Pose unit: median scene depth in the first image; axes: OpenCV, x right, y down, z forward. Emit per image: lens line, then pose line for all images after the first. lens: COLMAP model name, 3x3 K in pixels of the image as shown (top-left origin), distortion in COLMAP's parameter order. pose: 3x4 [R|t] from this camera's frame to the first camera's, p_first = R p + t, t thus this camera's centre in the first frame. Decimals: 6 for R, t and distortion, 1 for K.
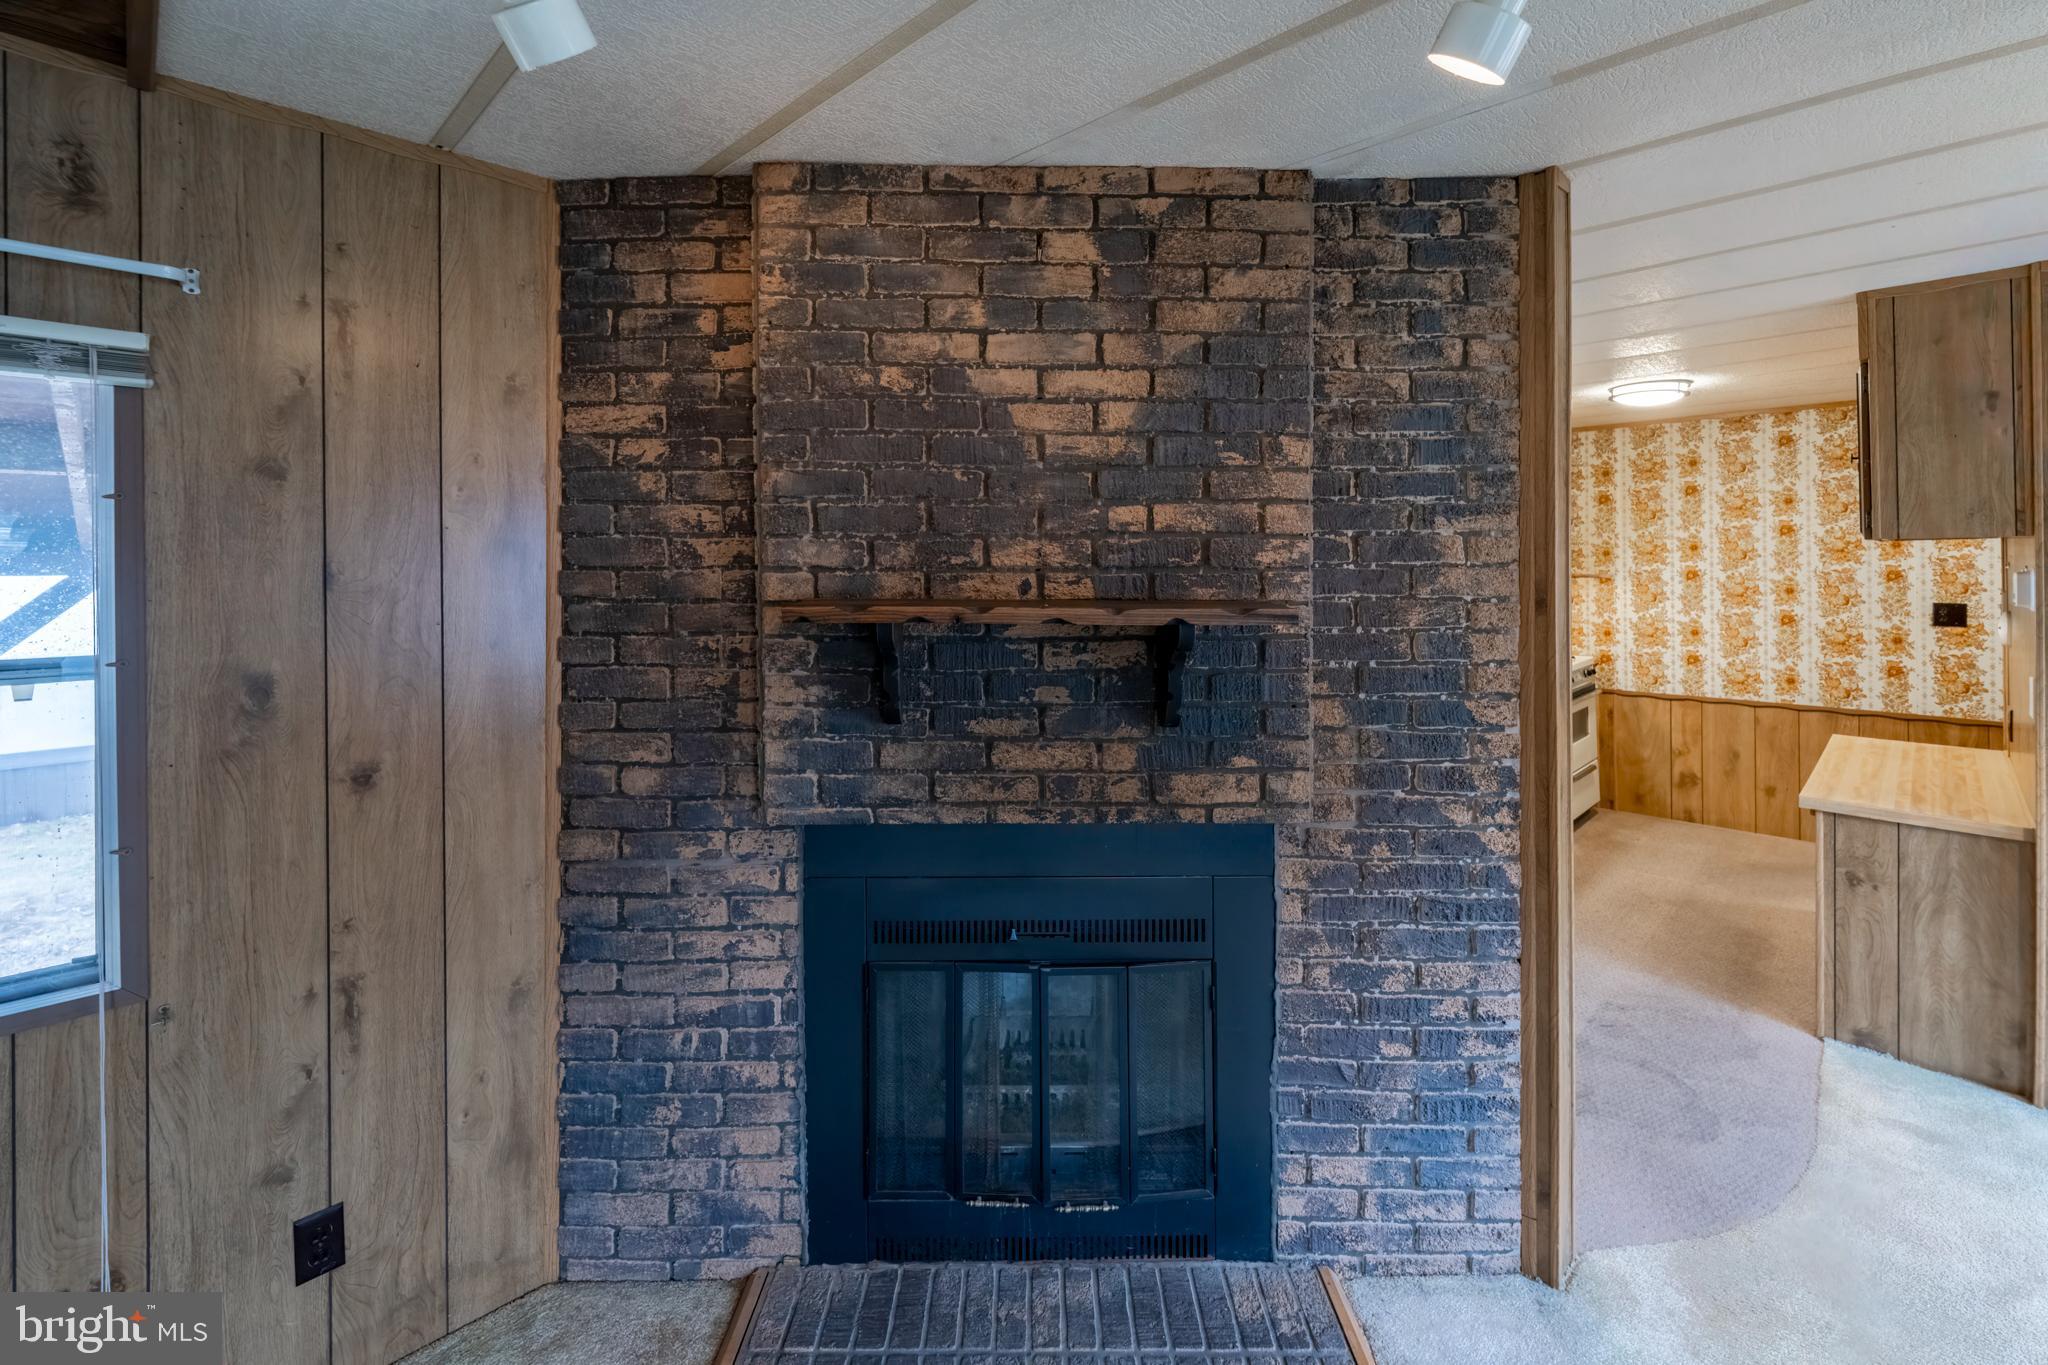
lens RADIAL K [[898.8, 0, 1055.9], [0, 898.8, 566.6], [0, 0, 1]] dist [0.002885, -0.000901]
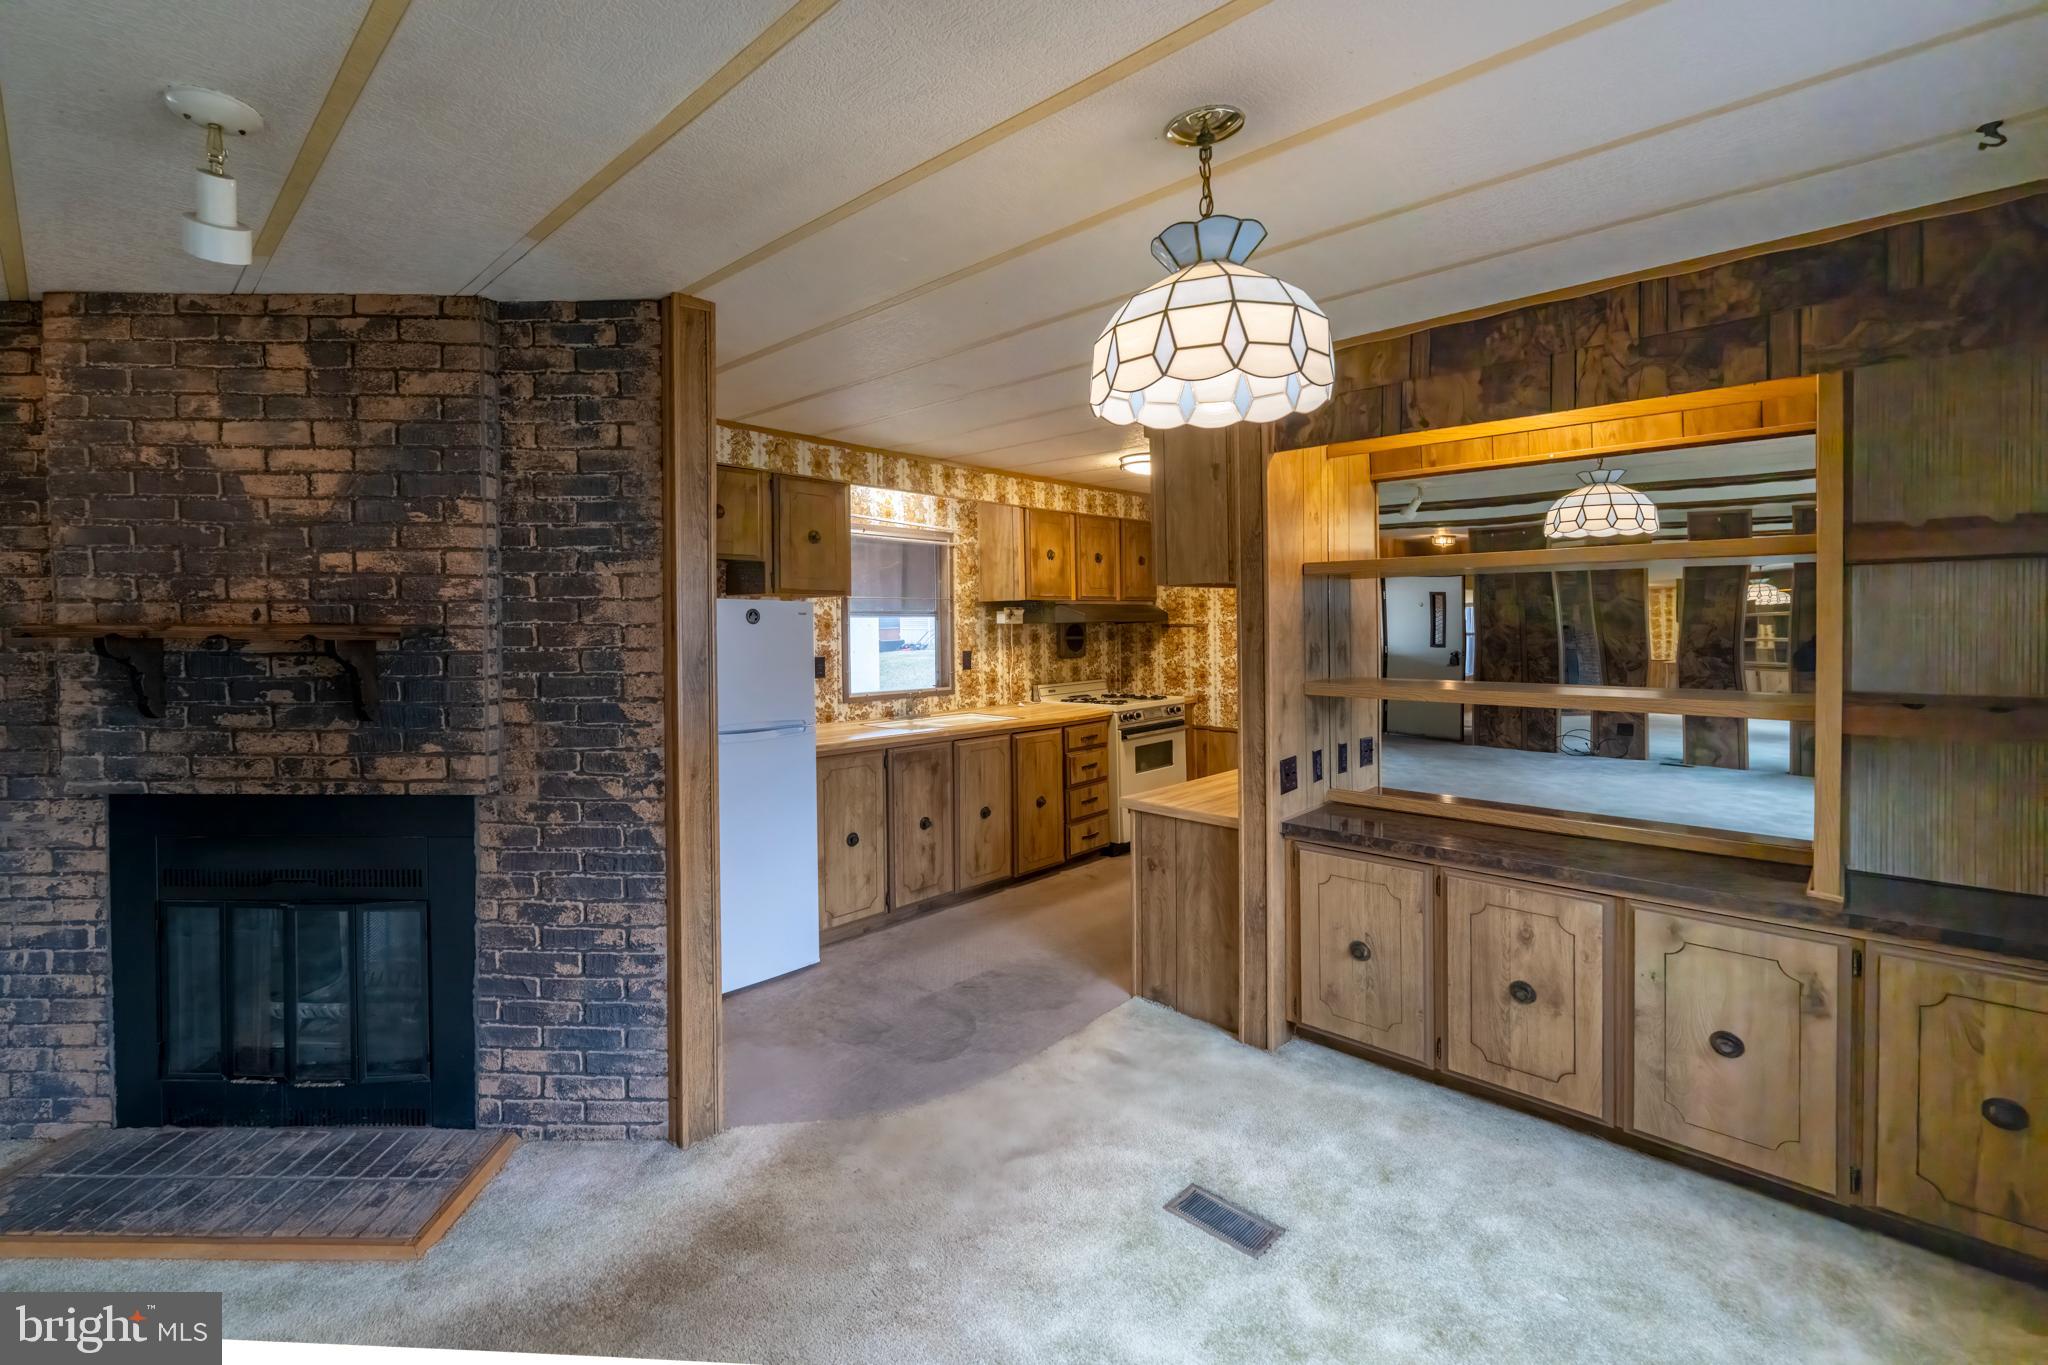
lens RADIAL K [[860.2, 0, 957.6], [0, 860.2, 635.4], [0, 0, 1]] dist [0.001062, -0.001243]
pose [[0.999989, 0.000939, -0.004610, 0.964132], [-0.000891, 0.999945, 0.010431, 0.038100], [0.004620, -0.010427, 0.999935, -0.248098]]
